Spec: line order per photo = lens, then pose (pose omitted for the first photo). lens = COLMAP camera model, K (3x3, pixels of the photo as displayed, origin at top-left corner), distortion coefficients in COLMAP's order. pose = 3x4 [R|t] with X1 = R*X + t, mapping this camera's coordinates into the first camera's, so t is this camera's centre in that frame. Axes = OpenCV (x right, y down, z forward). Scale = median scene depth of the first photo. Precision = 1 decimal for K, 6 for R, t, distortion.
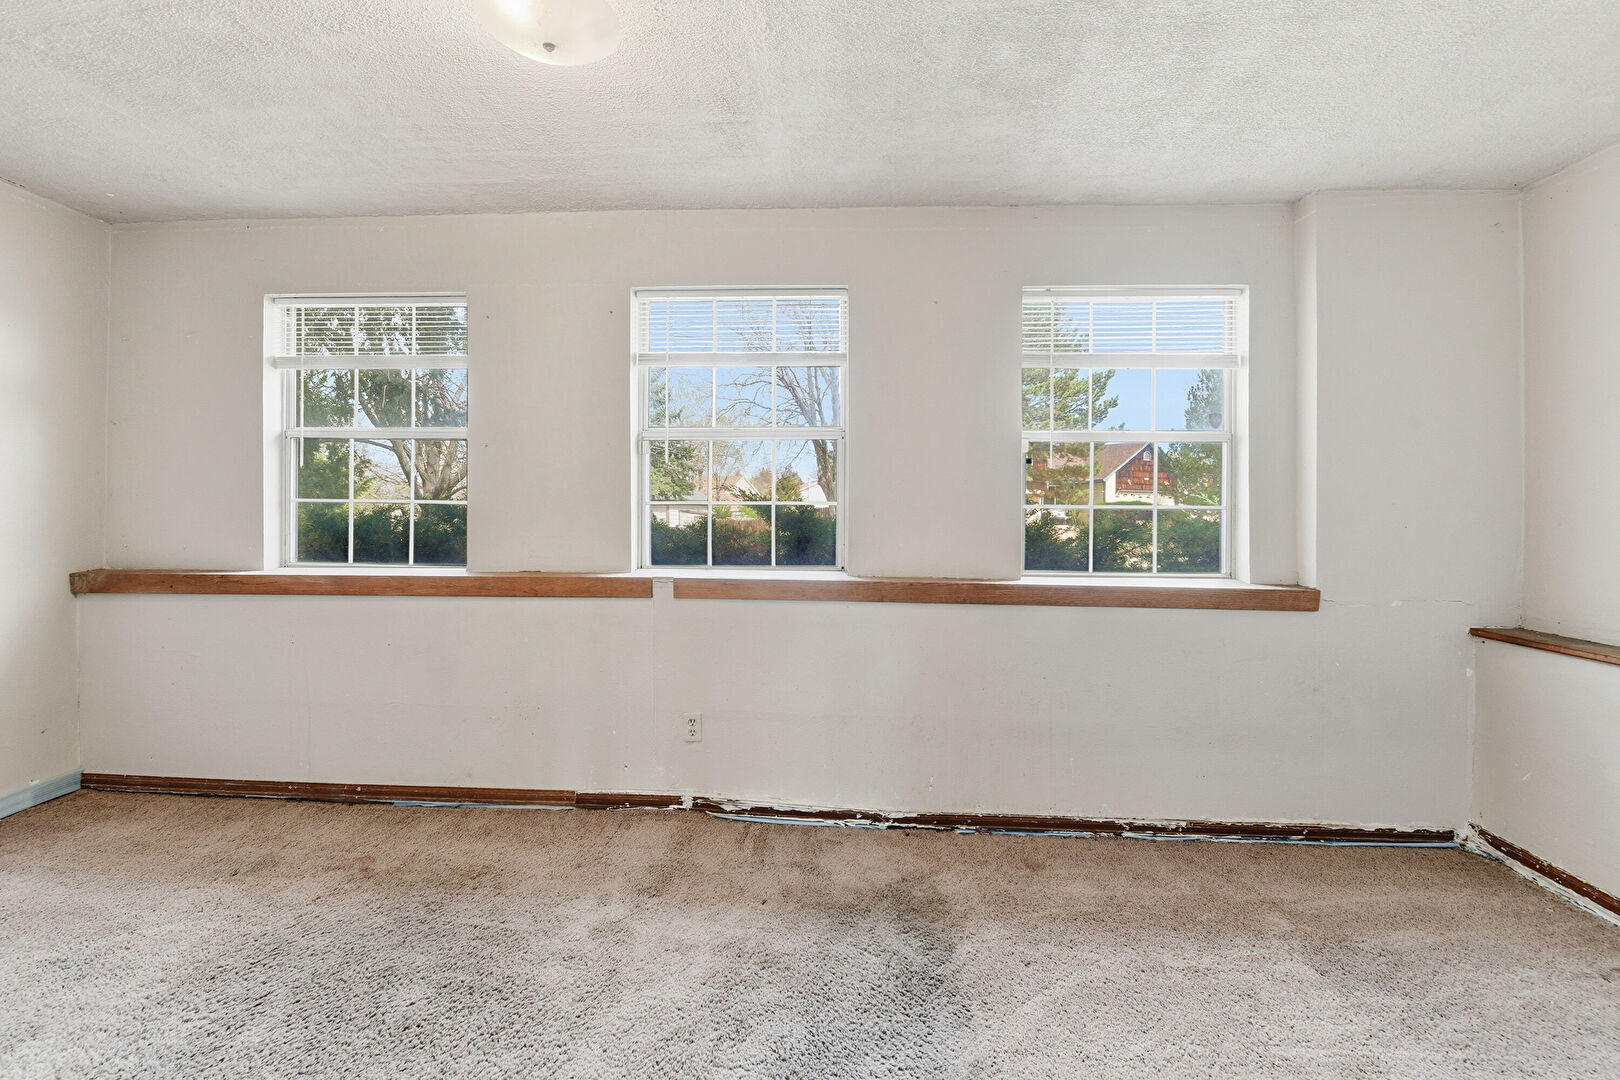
lens RADIAL K [[723.9, 0, 806.3], [0, 723.9, 517.3], [0, 0, 1]] dist [-0.000175, -0.011680]
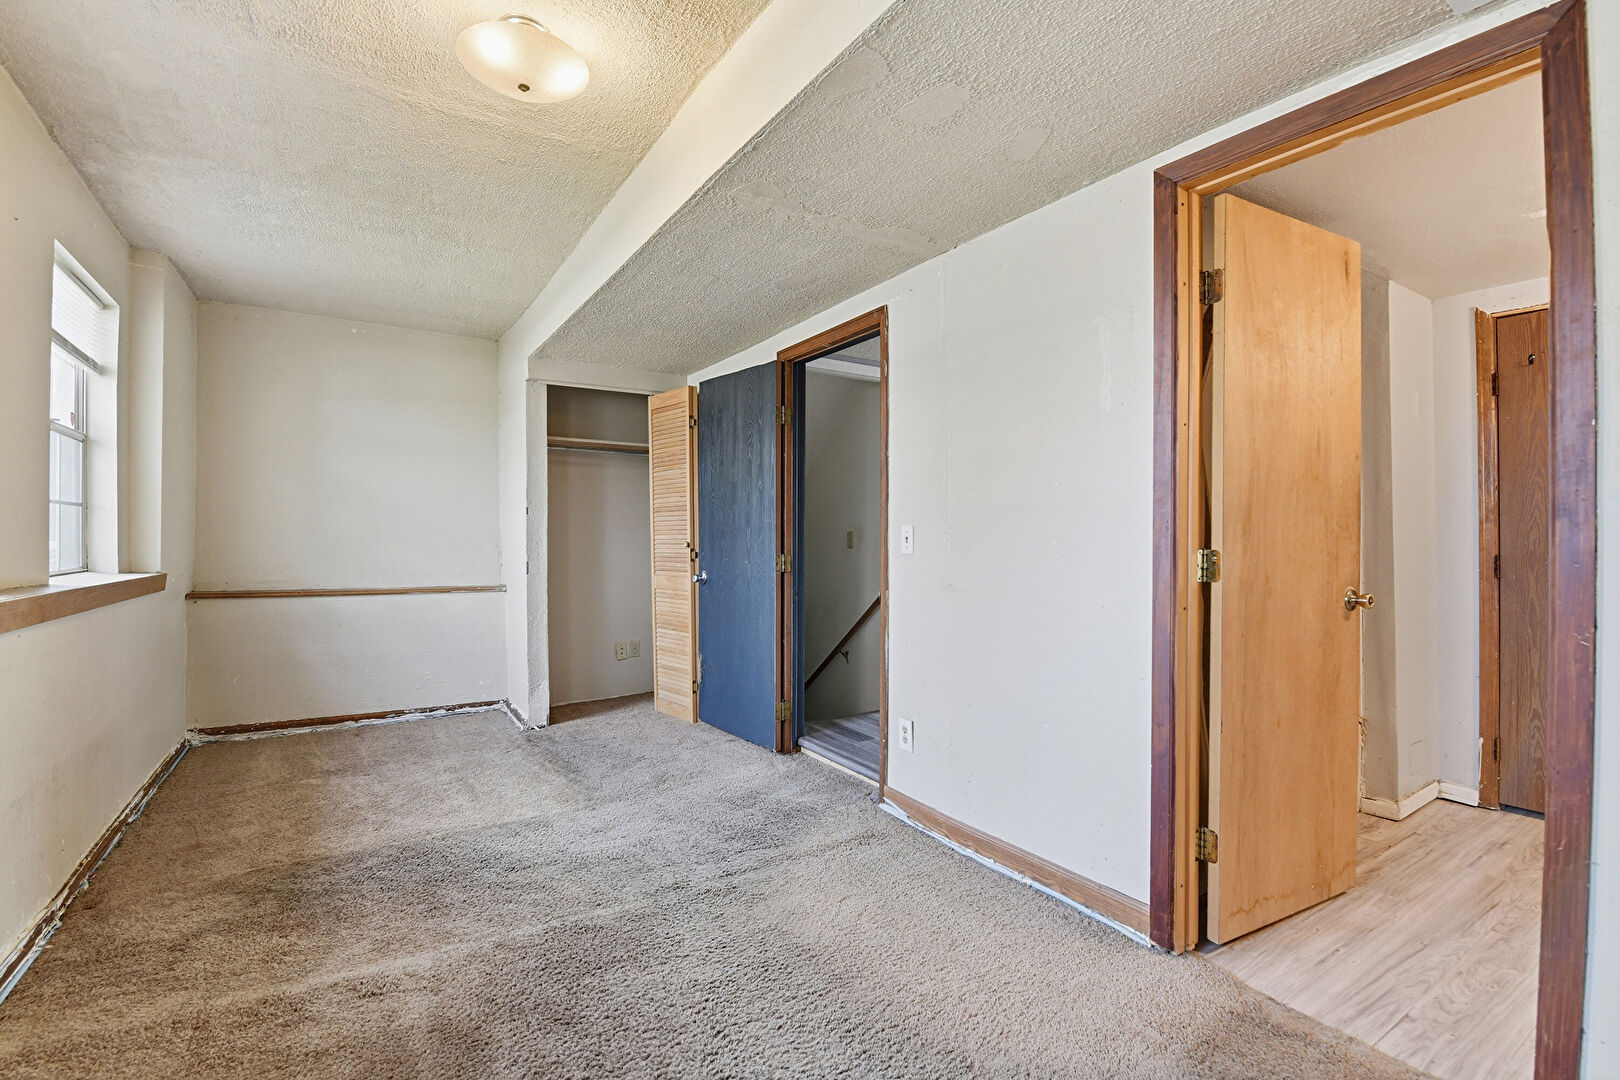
lens RADIAL K [[723.9, 0, 806.3], [0, 723.9, 517.3], [0, 0, 1]] dist [-0.000175, -0.011680]
pose [[-0.582914, 0.013162, 0.812427, -1.057933], [-0.004208, 0.999806, -0.019217, 0.025556], [-0.812523, -0.014620, -0.582746, 0.909073]]
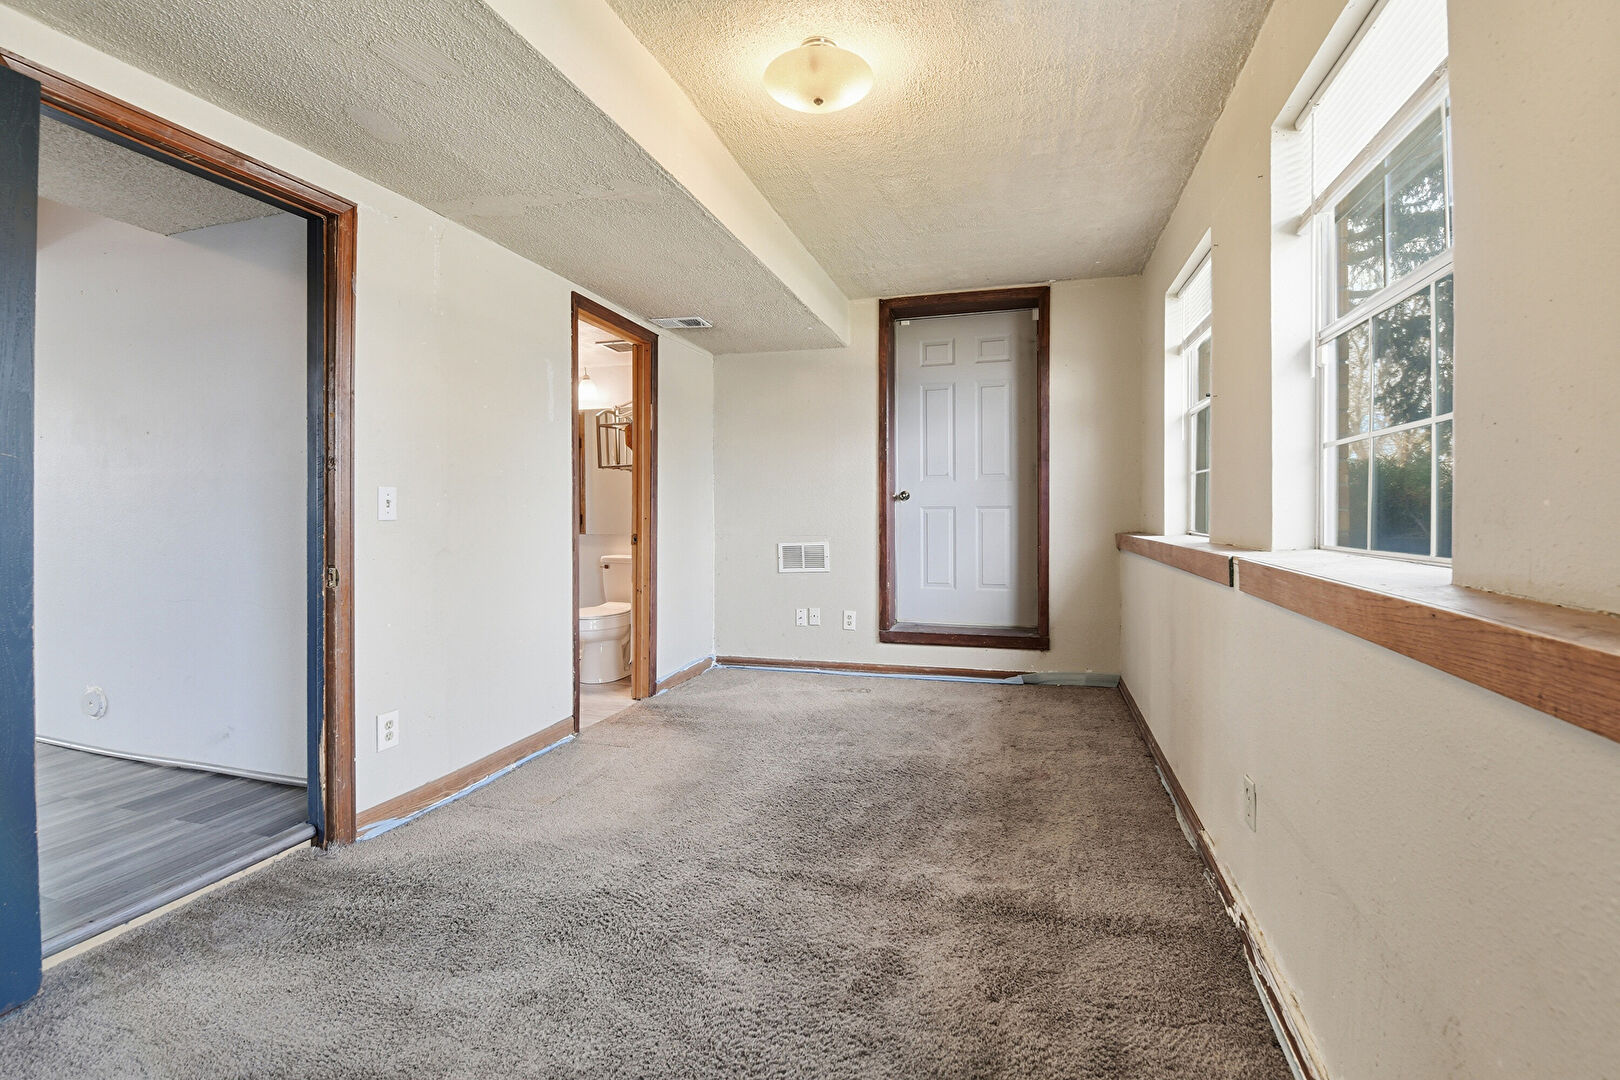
lens RADIAL K [[729.6, 0, 813.8], [0, 729.6, 508.3], [0, 0, 1]] dist [0.000315, -0.011279]
pose [[-0.228472, -0.008044, -0.973517, 0.619946], [-0.002713, 0.999967, -0.007626, 0.051205], [0.973547, 0.000899, -0.228486, 0.897229]]
